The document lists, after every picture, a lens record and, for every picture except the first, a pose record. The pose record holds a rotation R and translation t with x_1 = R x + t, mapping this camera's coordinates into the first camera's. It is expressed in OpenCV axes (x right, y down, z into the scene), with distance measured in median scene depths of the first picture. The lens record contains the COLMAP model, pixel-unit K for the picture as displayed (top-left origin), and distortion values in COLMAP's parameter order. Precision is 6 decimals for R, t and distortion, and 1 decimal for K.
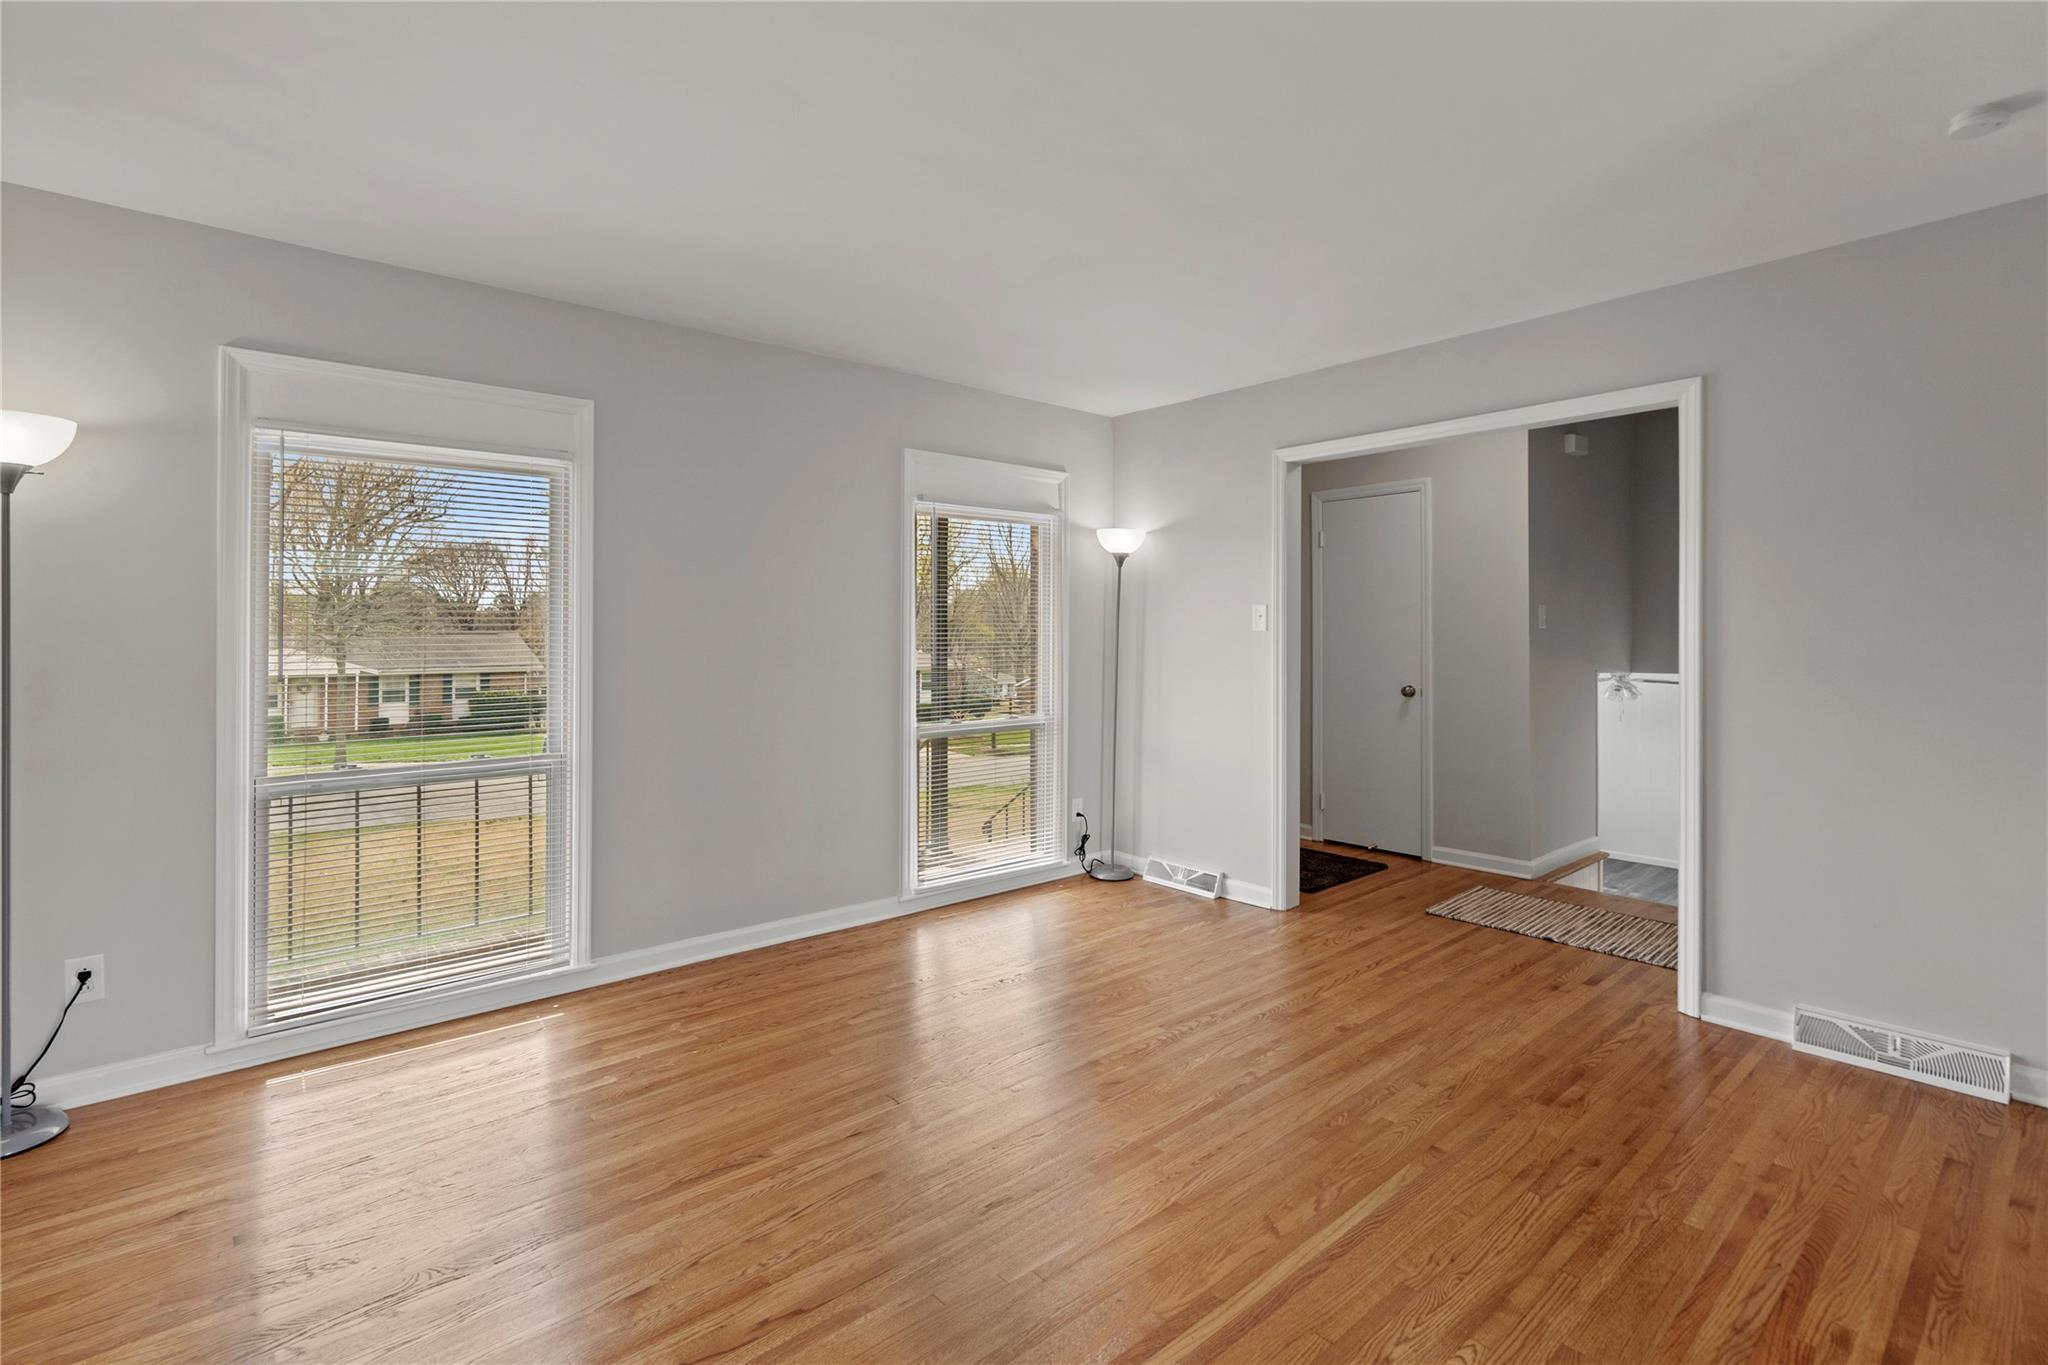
lens RADIAL K [[967.4, 0, 1017.6], [0, 967.4, 626.9], [0, 0, 1]] dist [-0.001198, 0.001817]
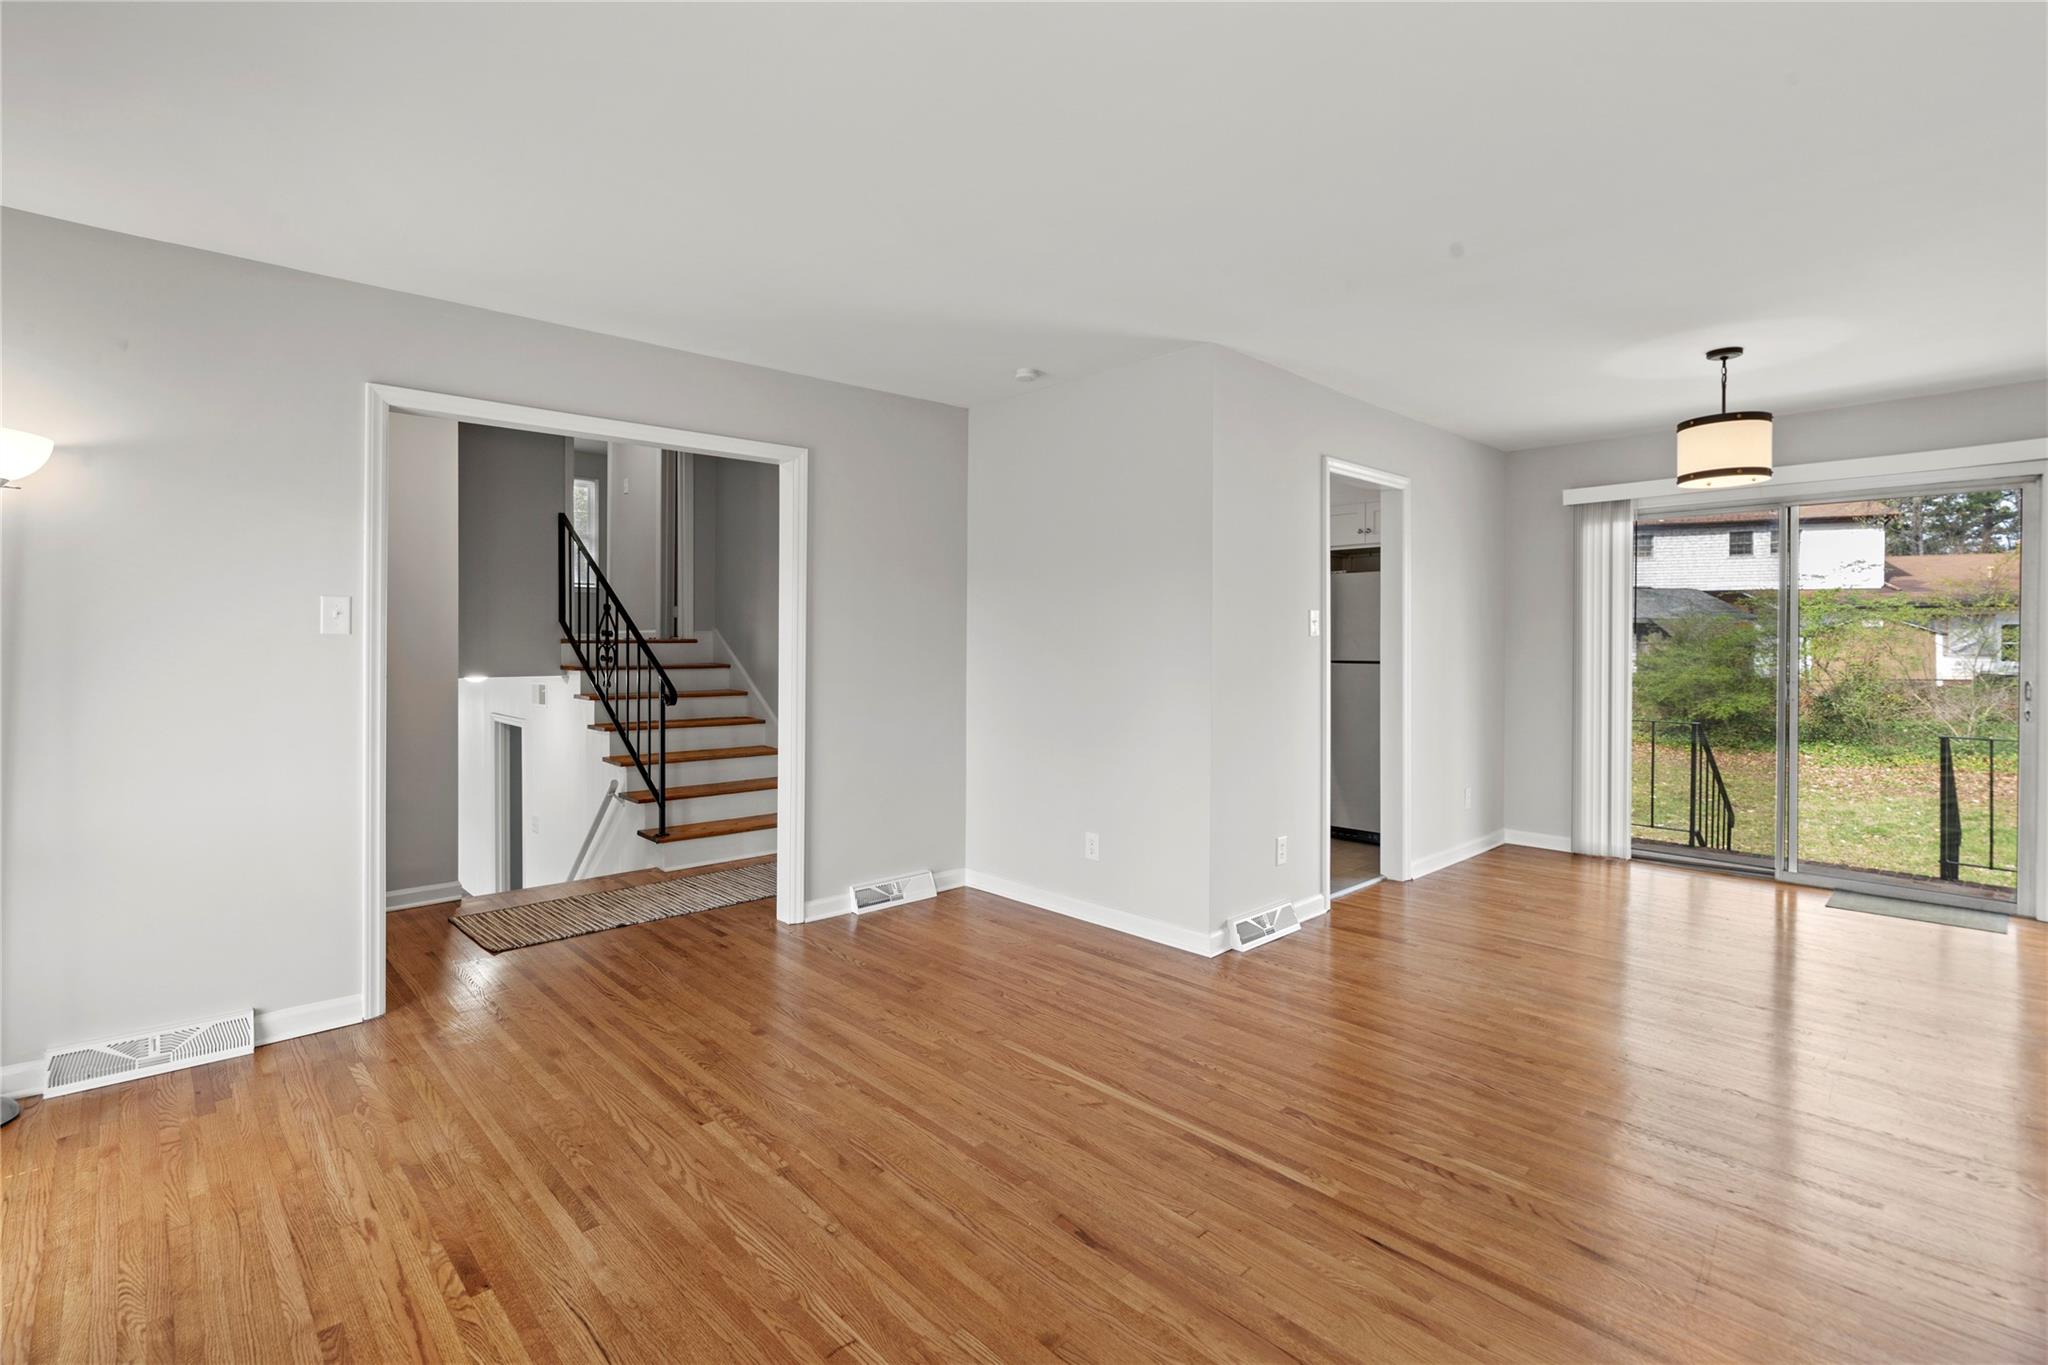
lens RADIAL K [[967.4, 0, 1014.7], [0, 967.4, 651.4], [0, 0, 1]] dist [-0.001198, 0.001817]
pose [[-0.045195, -0.013533, 0.998887, -0.585285], [-0.010183, 0.999863, 0.013085, 0.003126], [-0.998926, -0.009580, -0.045326, 0.680903]]
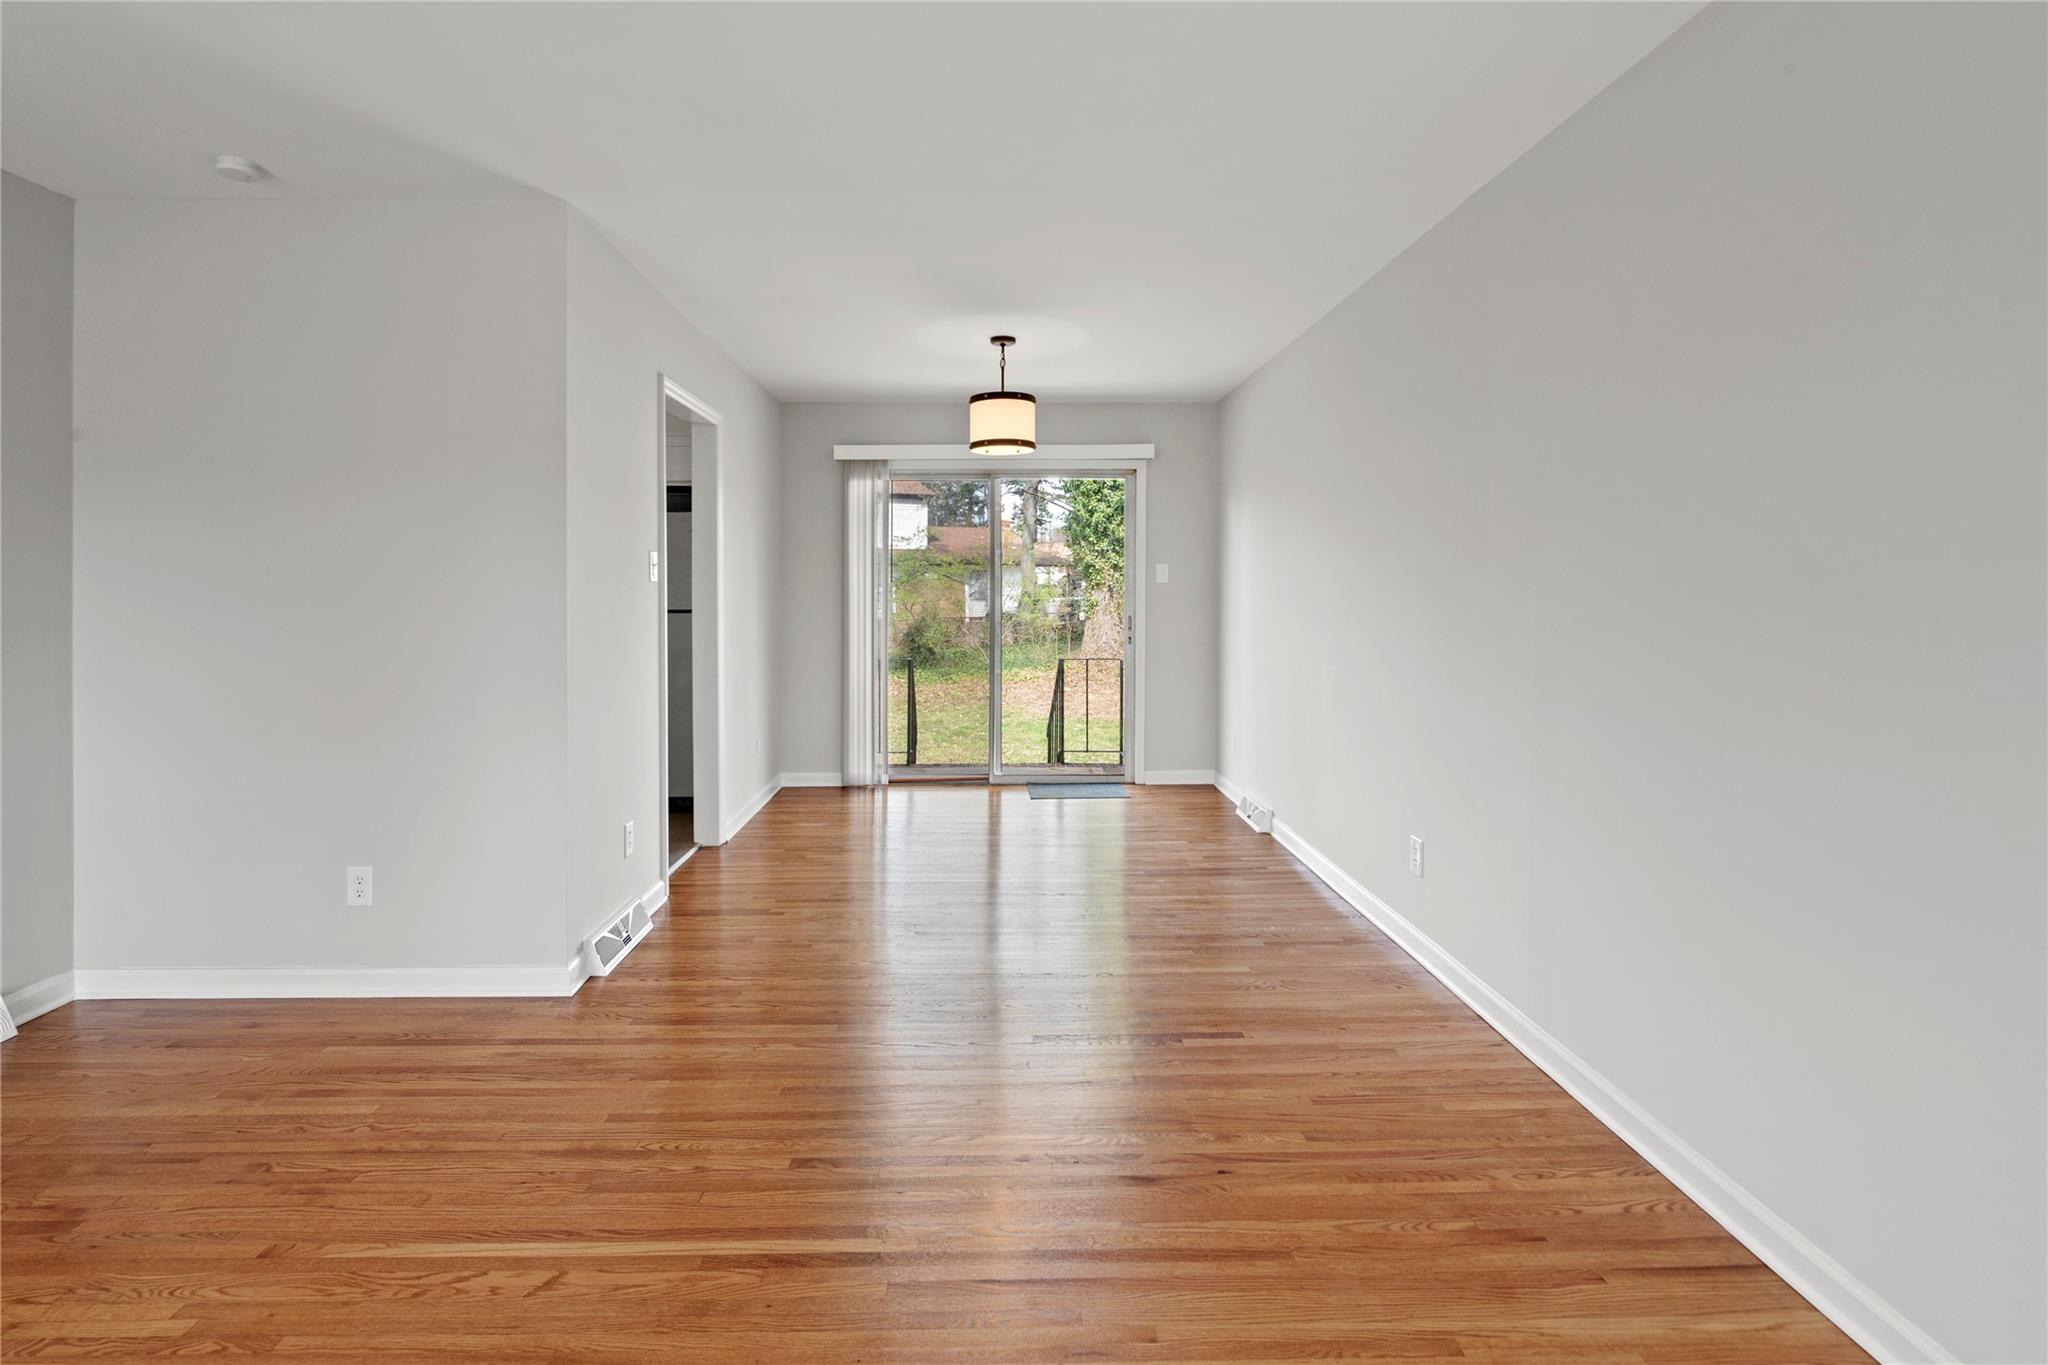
lens RADIAL K [[967.4, 0, 1008.0], [0, 967.4, 593.8], [0, 0, 1]] dist [-0.001198, 0.001817]
pose [[-0.771192, -0.002161, 0.636599, -0.341689], [-0.004108, 0.999990, -0.001583, 0.009521], [-0.636590, -0.003836, -0.771193, 0.815246]]
